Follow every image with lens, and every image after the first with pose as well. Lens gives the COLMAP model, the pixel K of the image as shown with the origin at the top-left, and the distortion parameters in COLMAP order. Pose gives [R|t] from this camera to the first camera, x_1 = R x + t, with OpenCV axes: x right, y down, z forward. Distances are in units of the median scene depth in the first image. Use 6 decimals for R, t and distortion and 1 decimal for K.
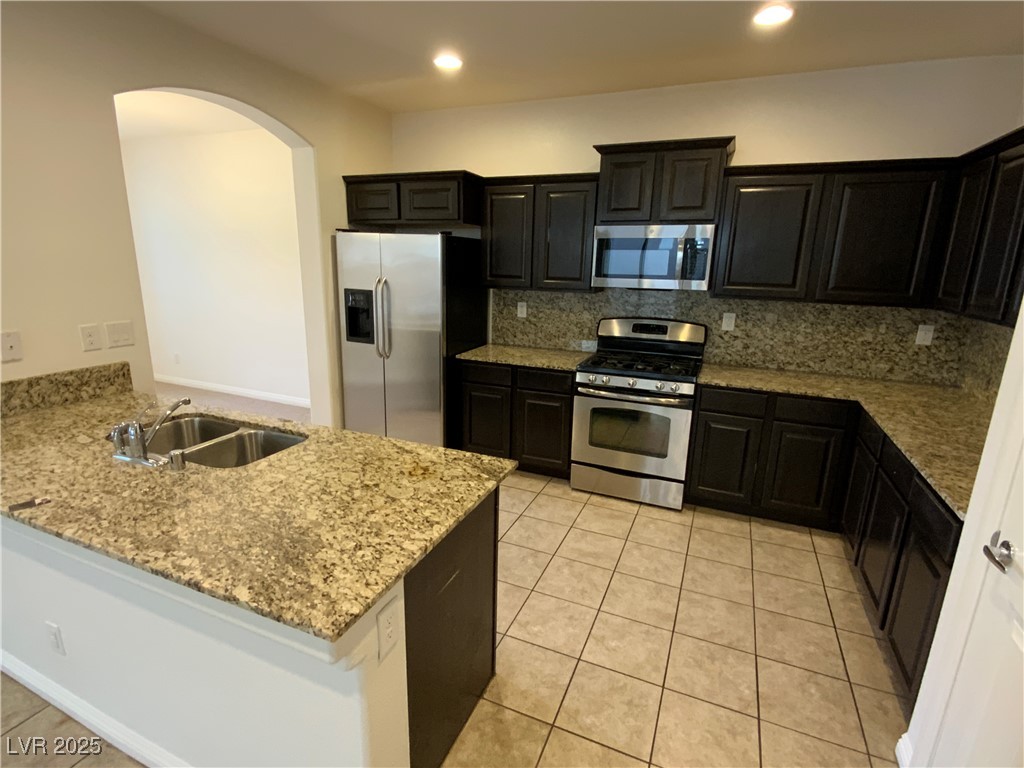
lens RADIAL K [[502.6, 0, 518.3], [0, 502.6, 387.1], [0, 0, 1]] dist [0.005978, -0.004358]
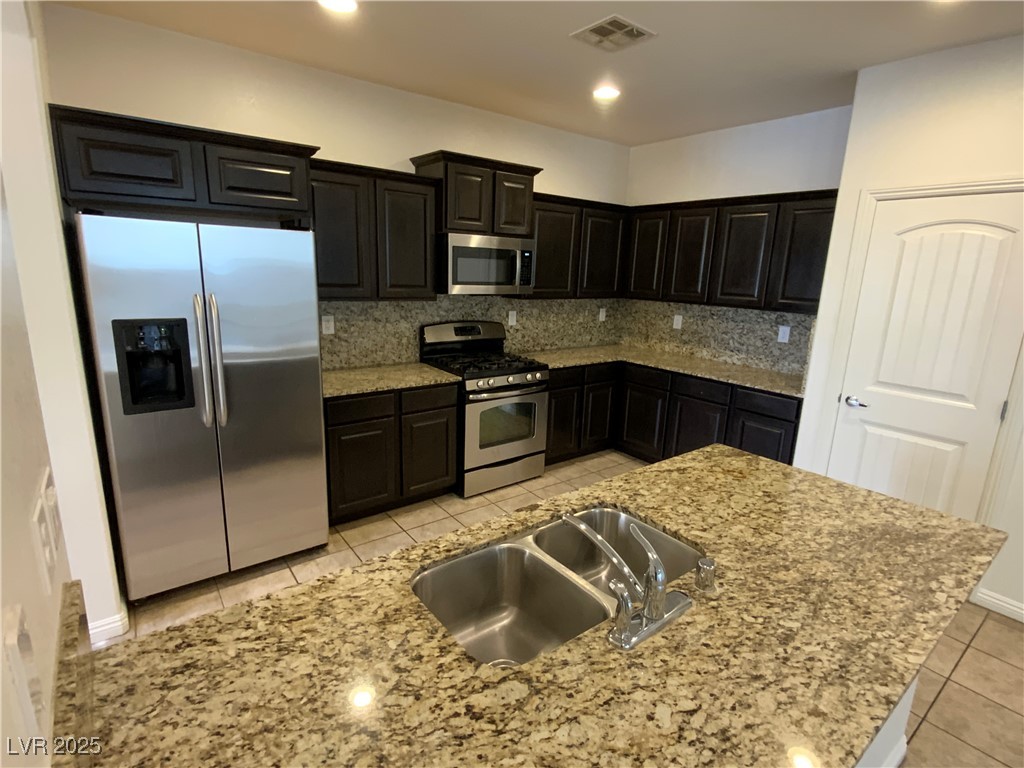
lens RADIAL K [[502.6, 0, 493.5], [0, 502.6, 392.7], [0, 0, 1]] dist [0.005978, -0.004358]
pose [[0.498111, -0.211946, 0.840812, -0.773930], [0.186459, 0.973165, 0.134847, -0.145954], [-0.846828, 0.089608, 0.524263, 0.482342]]
